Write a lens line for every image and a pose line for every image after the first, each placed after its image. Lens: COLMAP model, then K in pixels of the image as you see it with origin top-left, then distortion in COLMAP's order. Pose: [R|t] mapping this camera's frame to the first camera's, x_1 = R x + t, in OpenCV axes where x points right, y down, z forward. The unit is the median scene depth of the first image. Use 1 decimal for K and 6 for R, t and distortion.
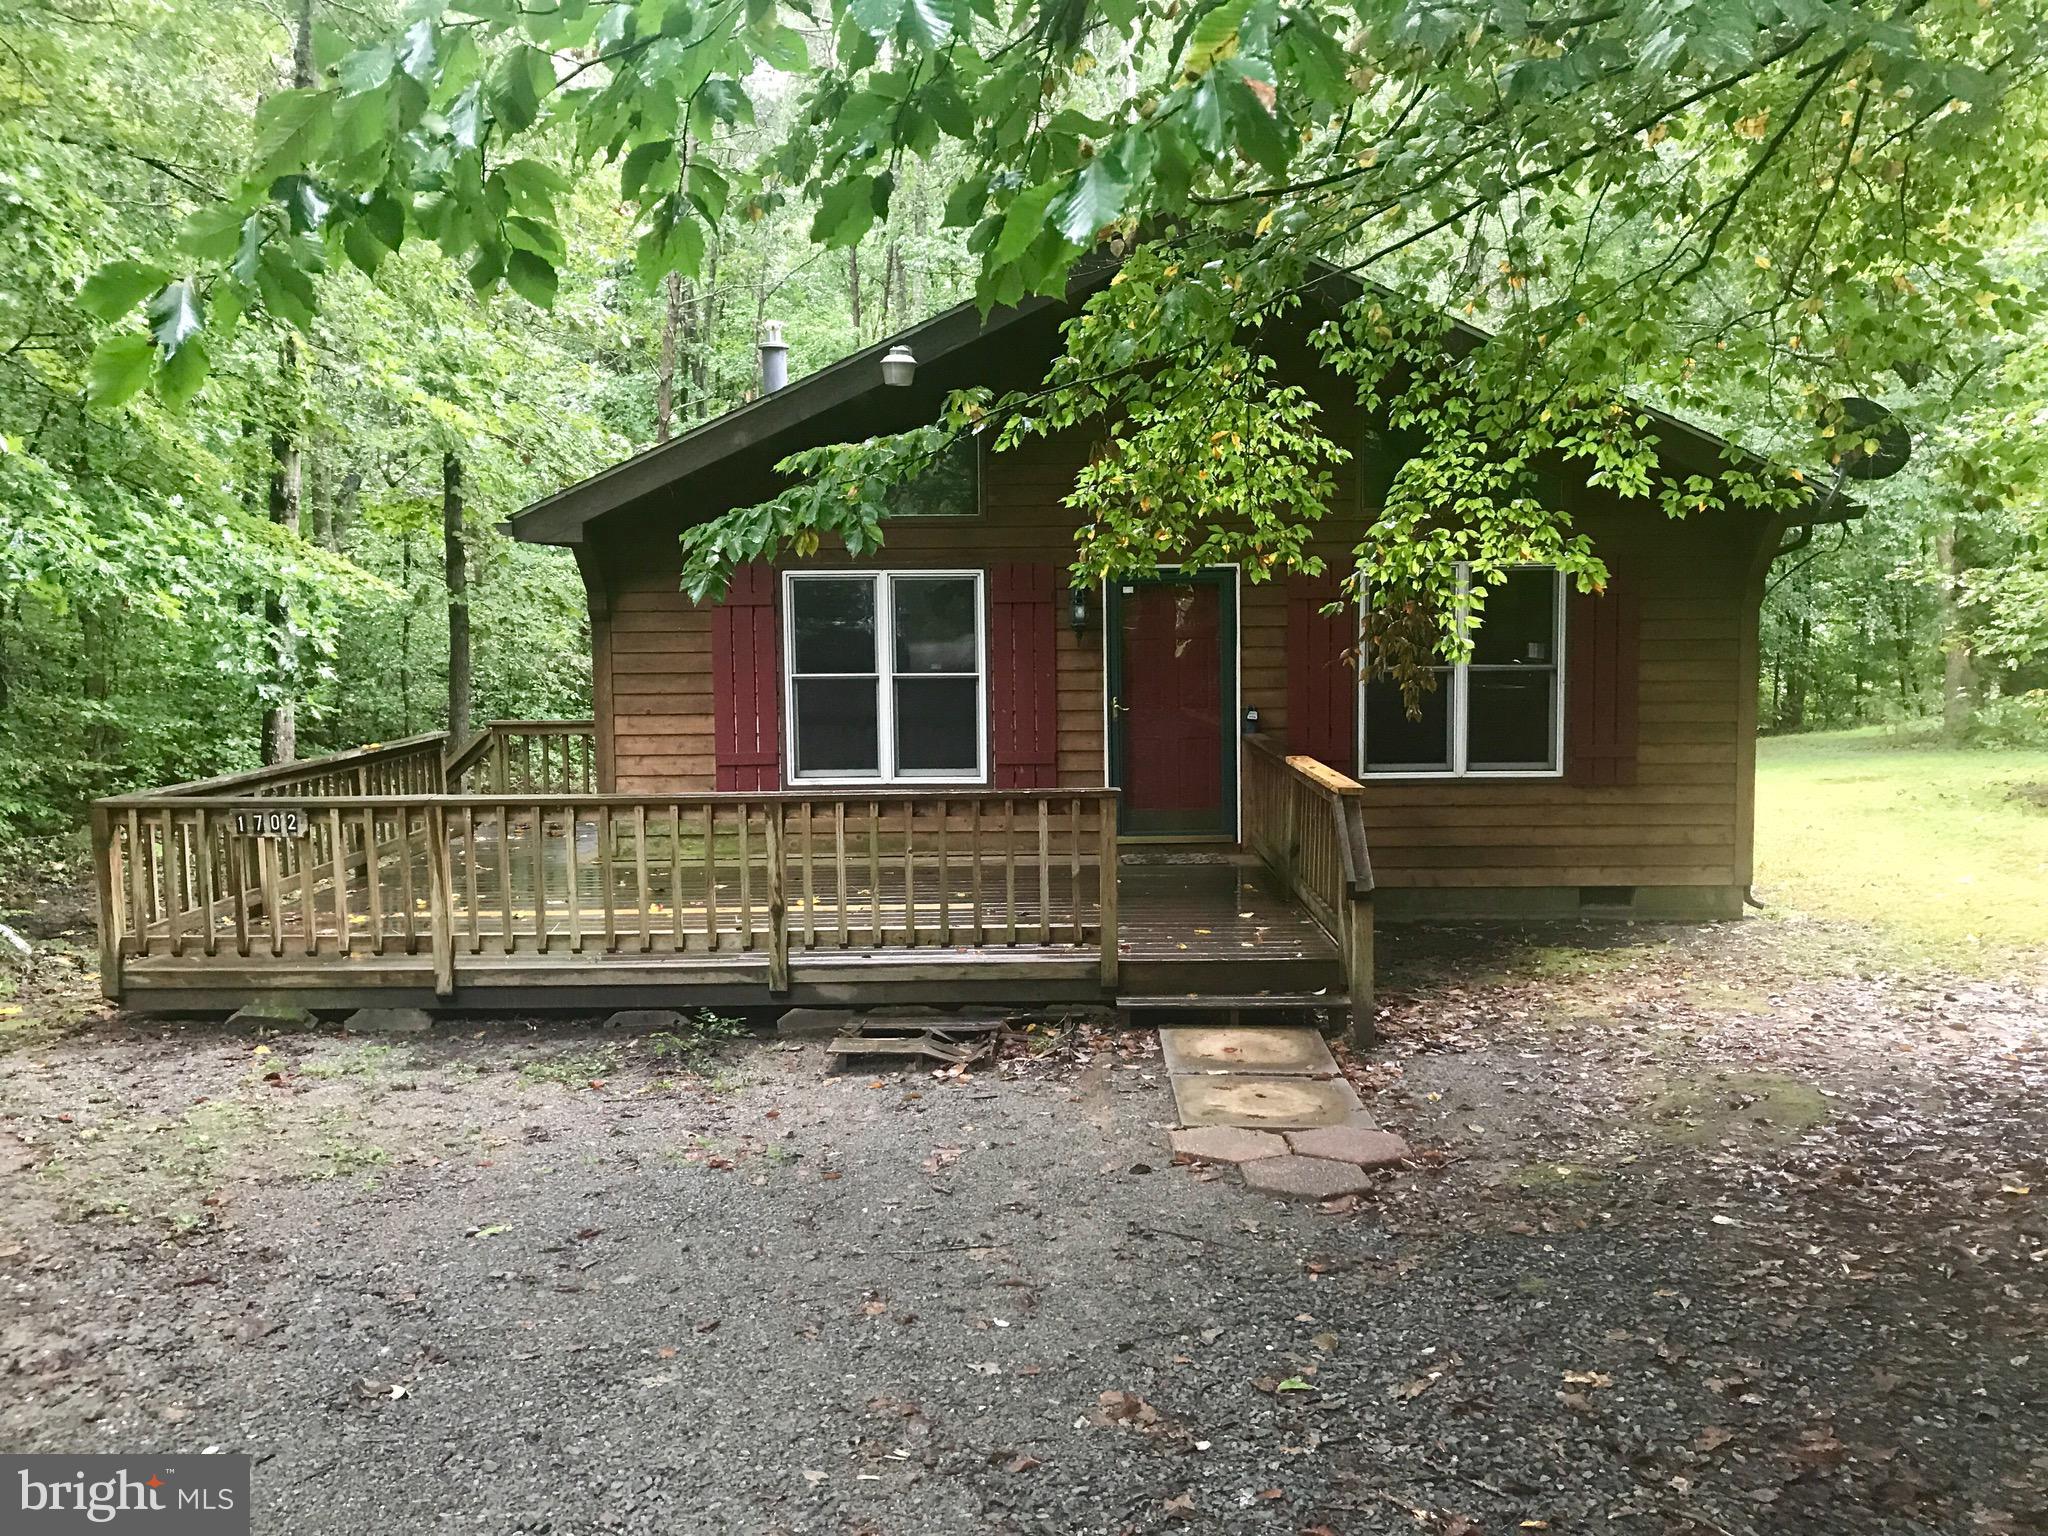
lens RADIAL K [[1734.5, 0, 1024.0], [0, 1734.5, 768.0], [0, 0, 1]] dist [0.041330, 0.000471]
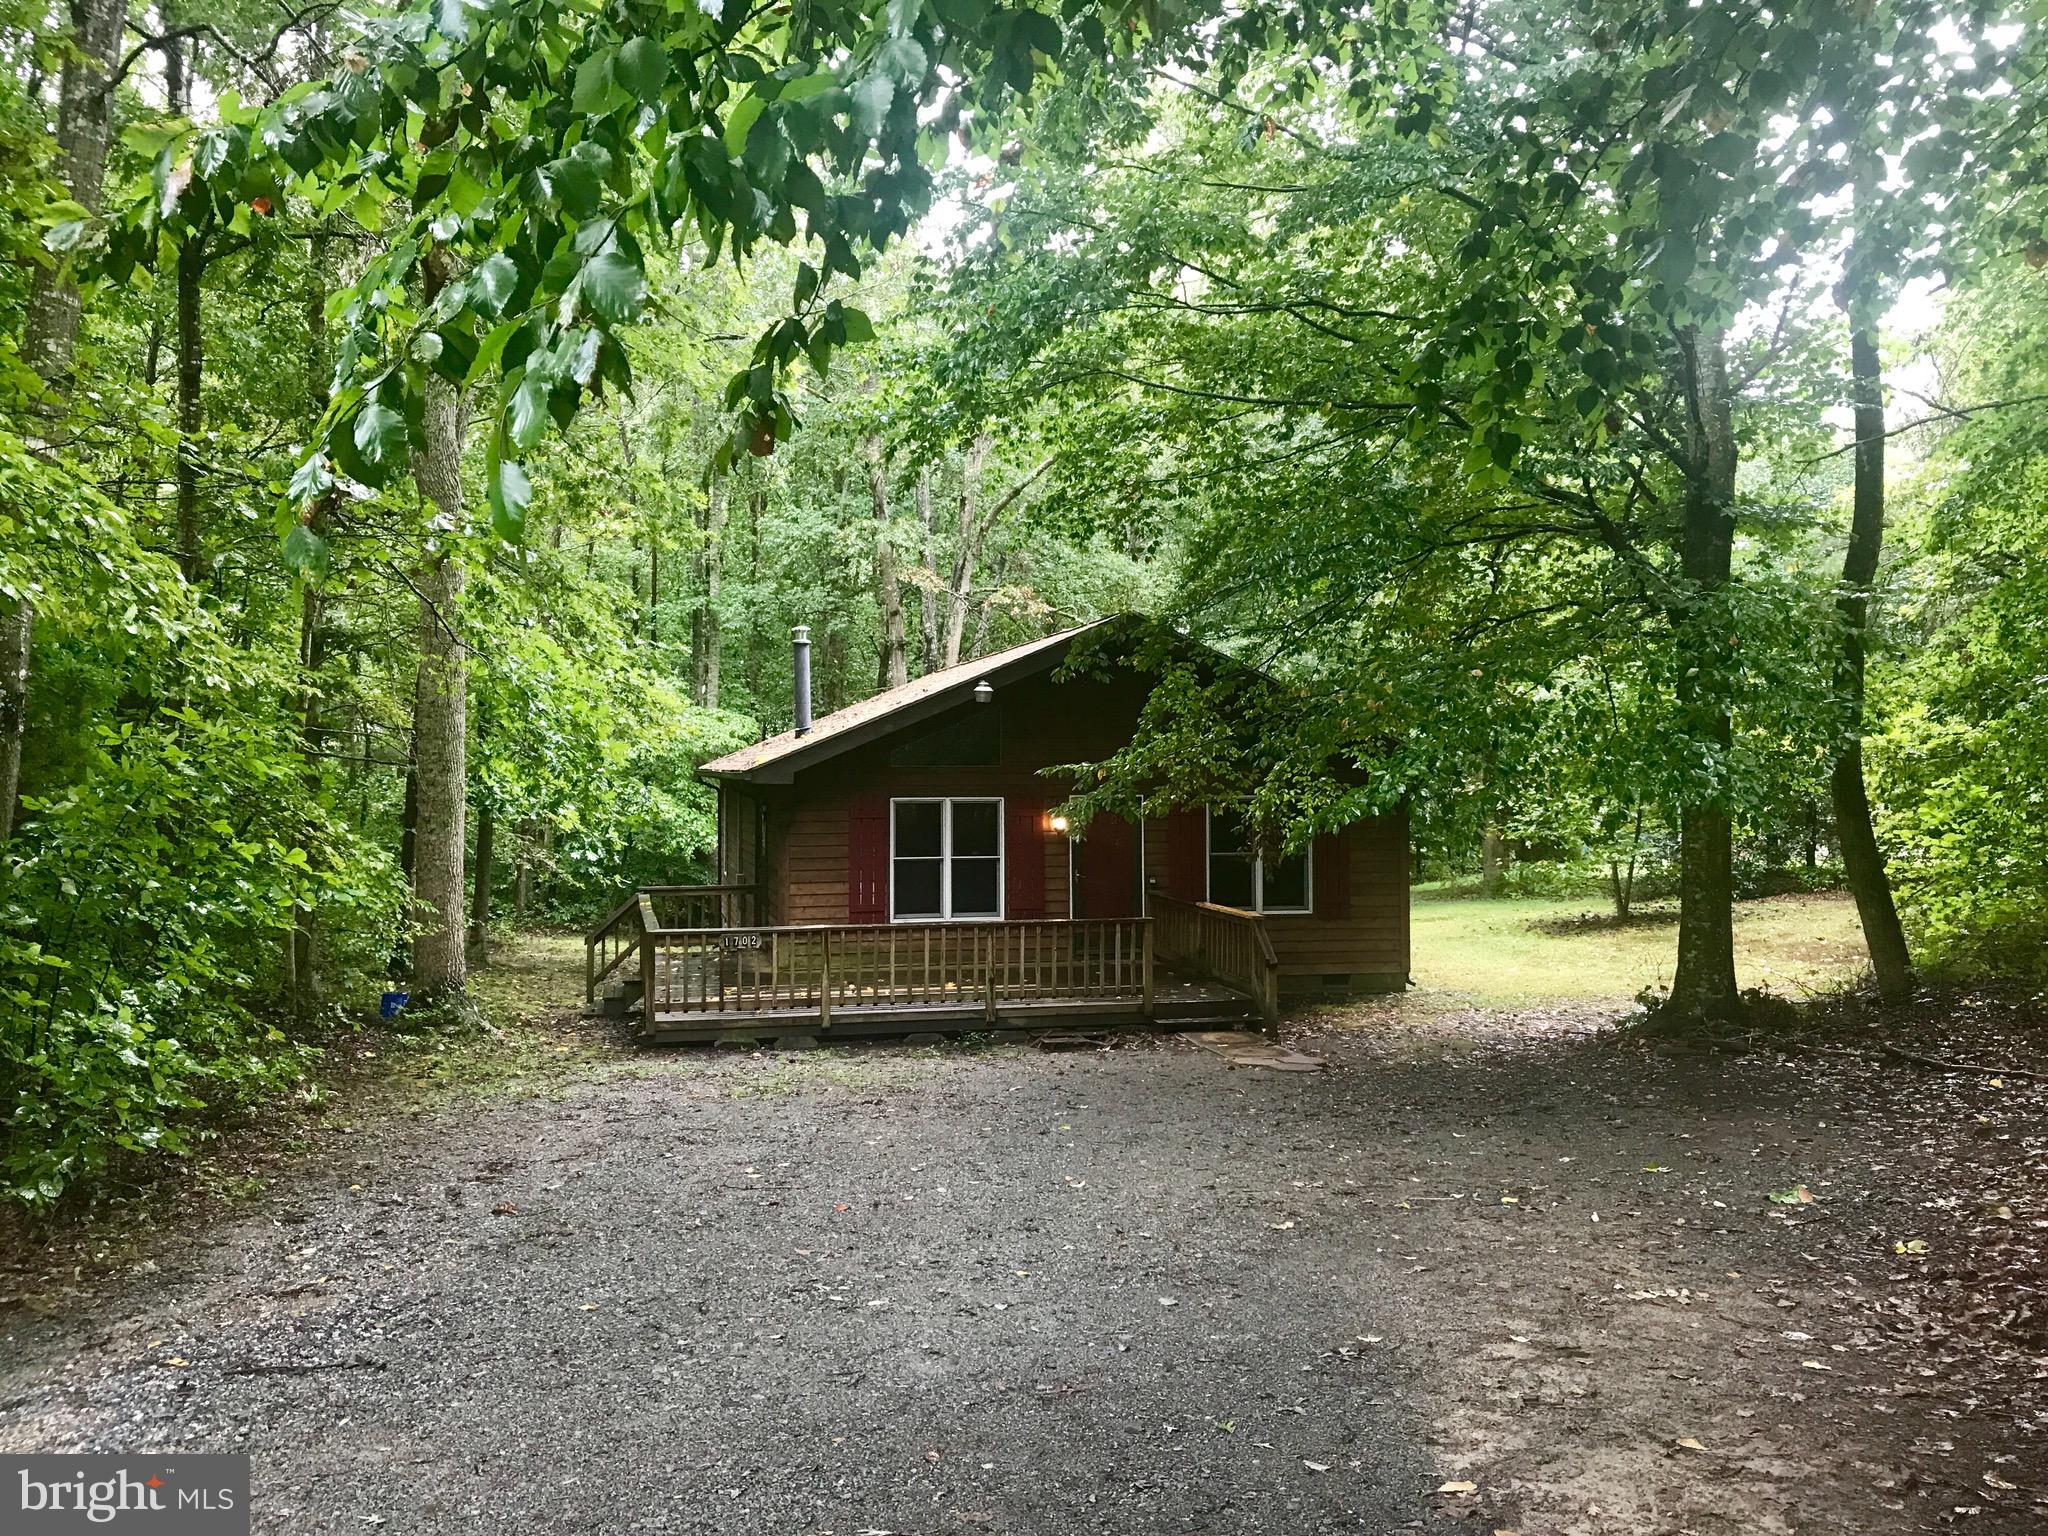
lens RADIAL K [[1734.5, 0, 1024.0], [0, 1734.5, 768.0], [0, 0, 1]] dist [0.041330, 0.000471]
pose [[0.972018, 0.007084, 0.234798, -0.410635], [0.014340, 0.995892, -0.089411, 0.011864], [-0.234467, 0.090277, 0.967923, -0.692022]]
